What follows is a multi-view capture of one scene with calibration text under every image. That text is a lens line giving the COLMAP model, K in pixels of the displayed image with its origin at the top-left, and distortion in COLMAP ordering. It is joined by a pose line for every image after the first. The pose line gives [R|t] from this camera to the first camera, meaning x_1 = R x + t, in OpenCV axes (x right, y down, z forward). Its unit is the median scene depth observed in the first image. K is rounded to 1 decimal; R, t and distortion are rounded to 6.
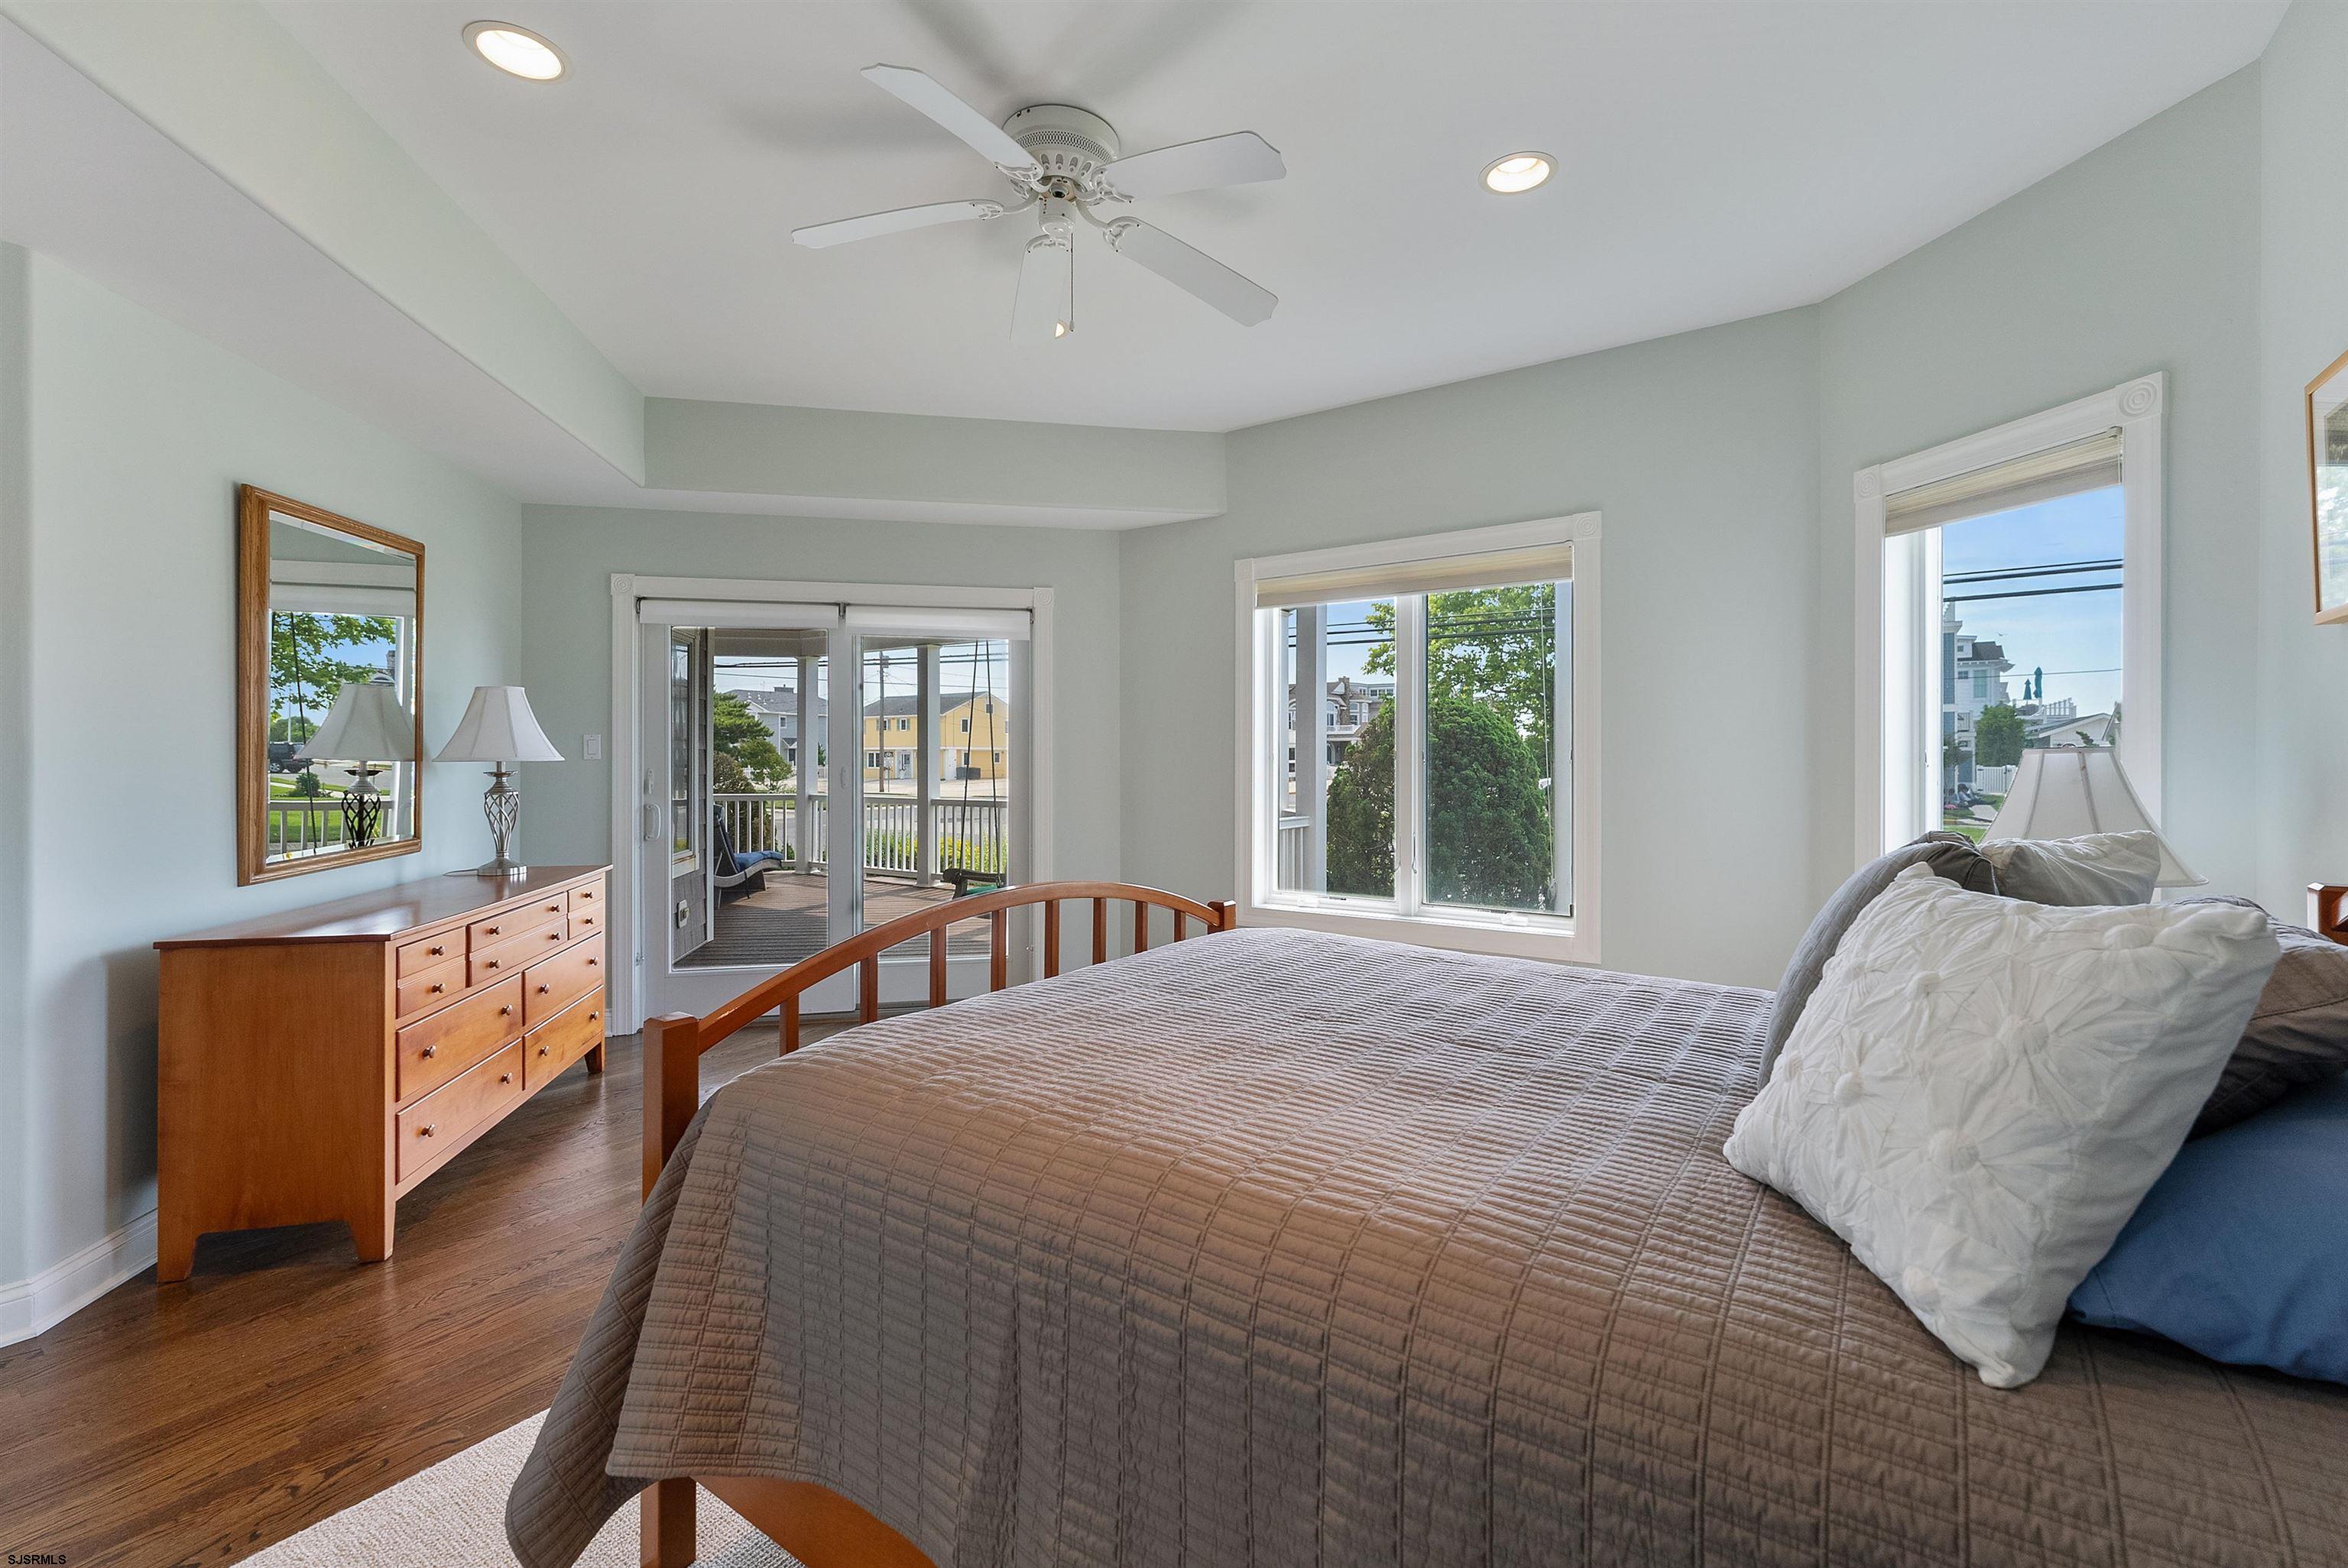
lens RADIAL K [[937.4, 0, 1174.6], [0, 937.4, 758.0], [0, 0, 1]] dist [-0.000528, -0.000096]
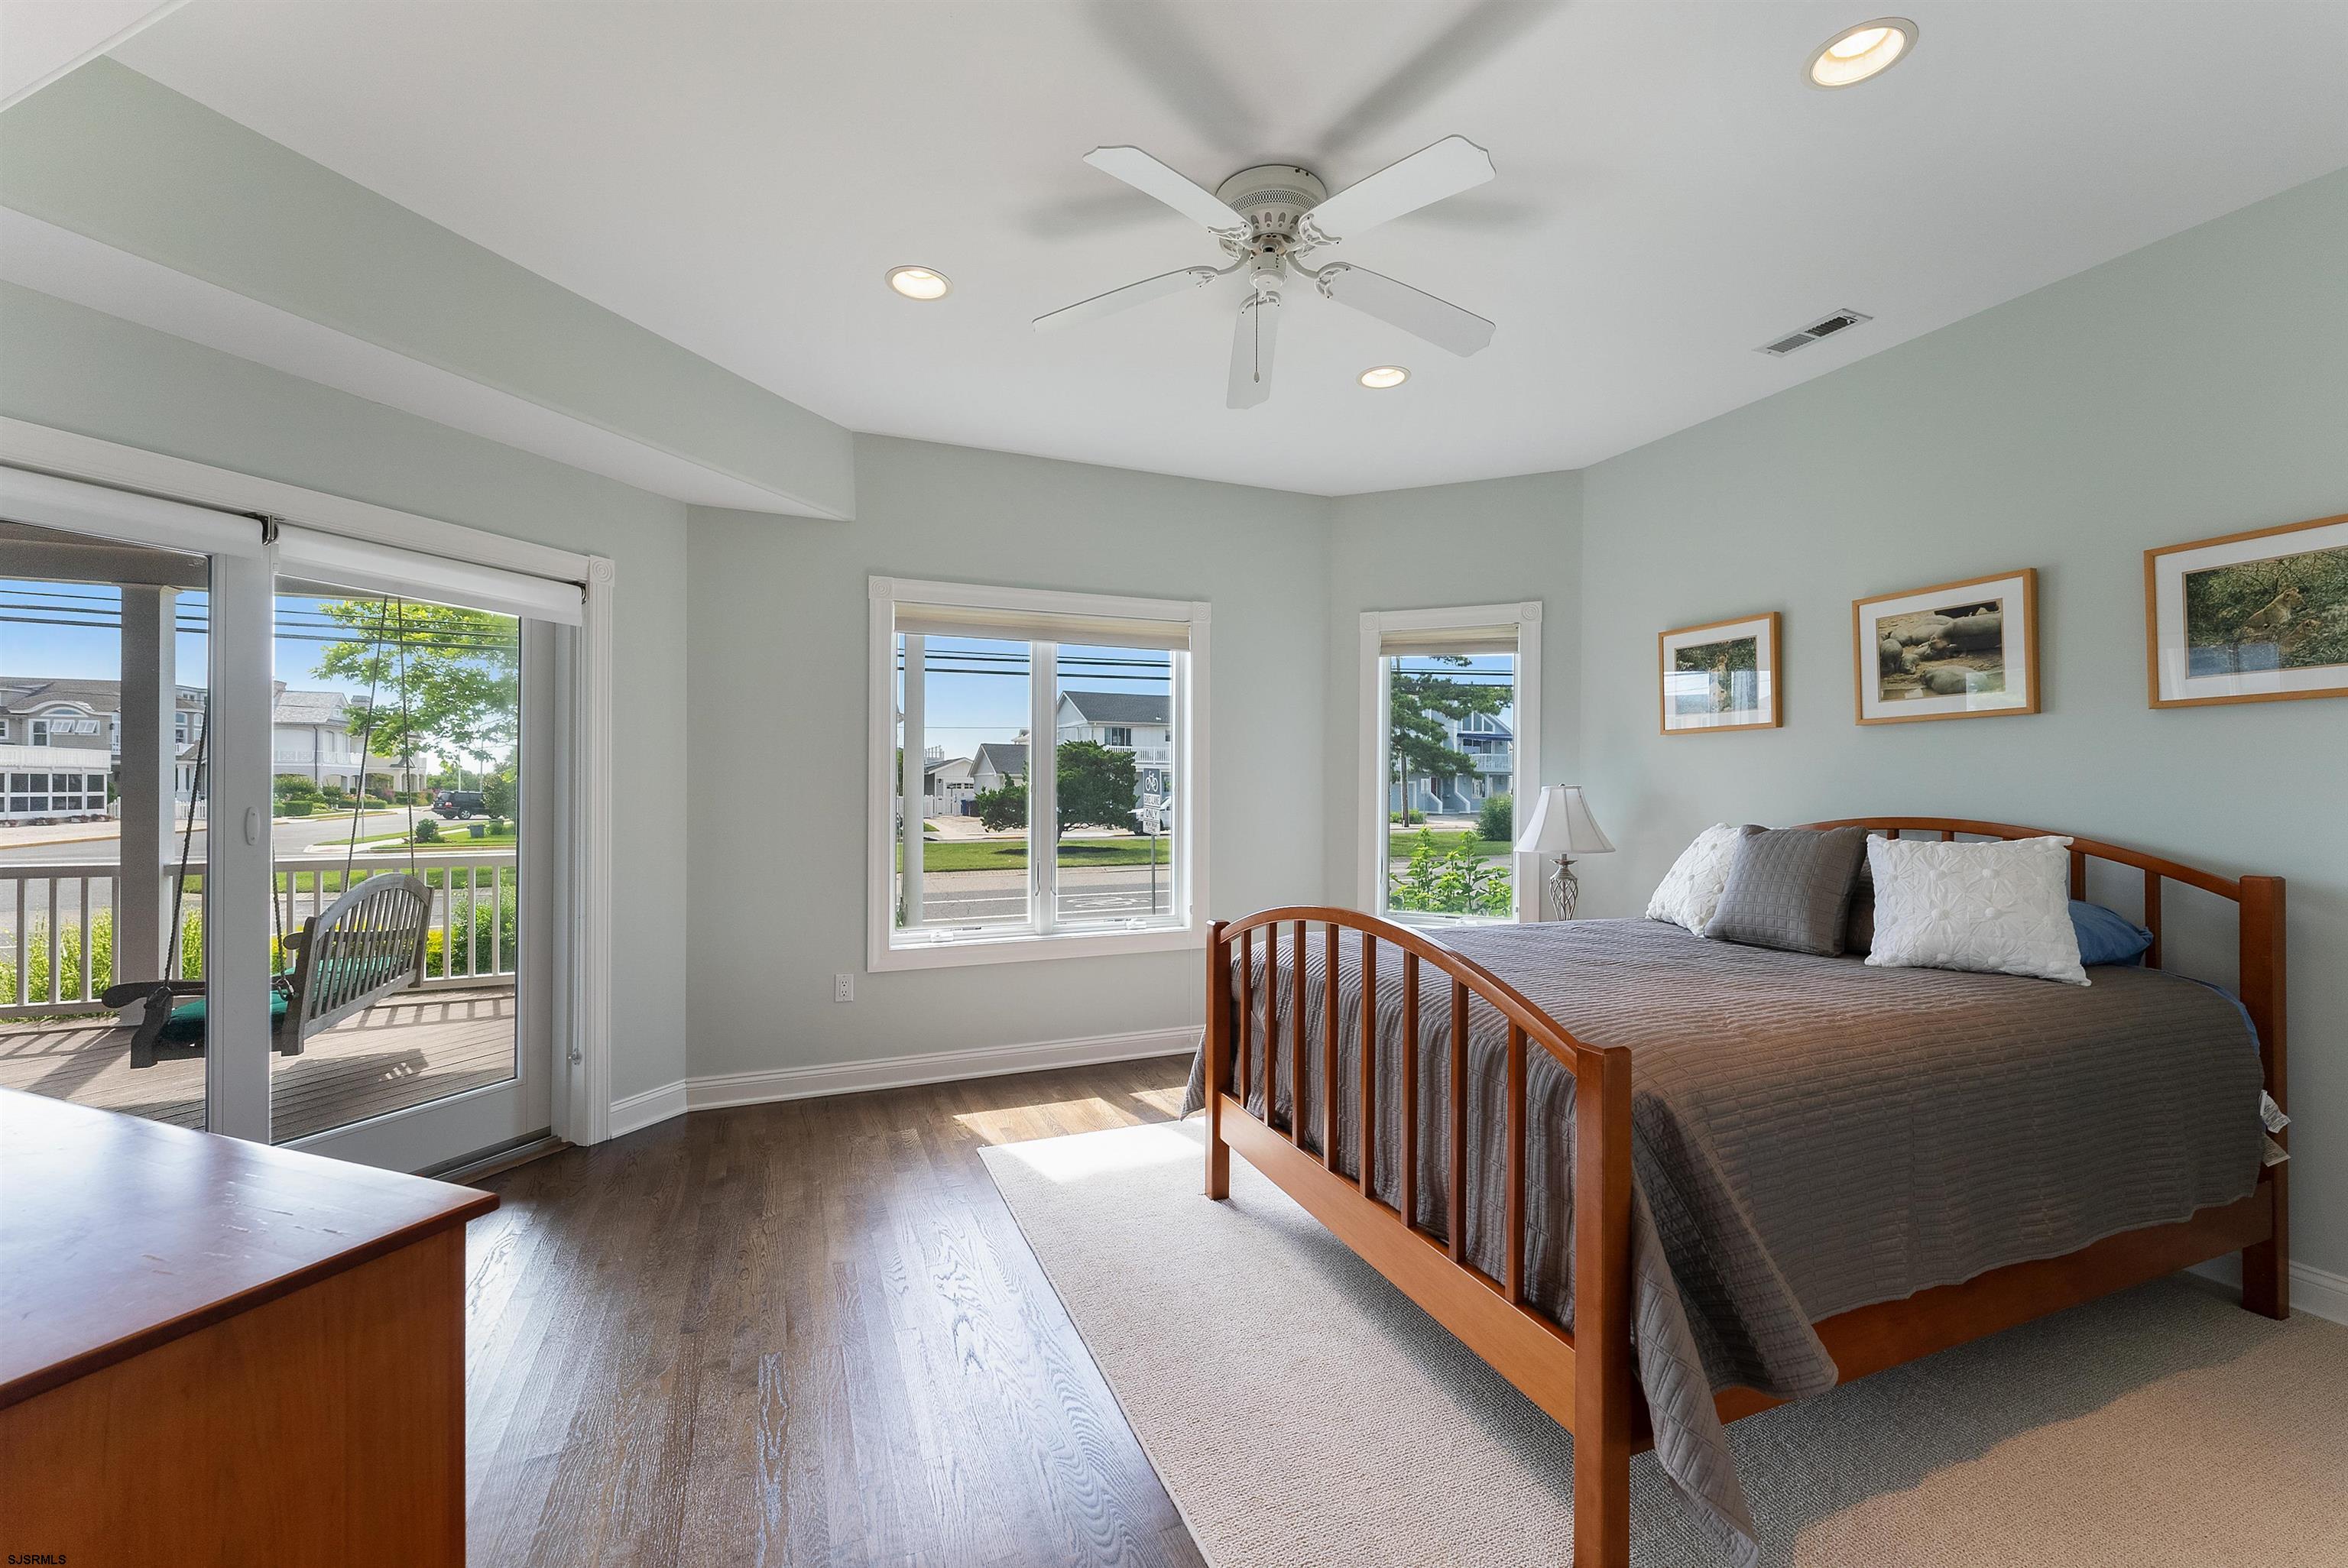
lens RADIAL K [[935.1, 0, 1146.5], [0, 935.1, 780.7], [0, 0, 1]] dist [-0.001493, 0.000095]
pose [[0.577460, 0.010569, 0.816350, -0.526042], [-0.000321, 0.999919, -0.012718, 0.001038], [-0.816419, 0.007082, 0.577417, 0.254981]]
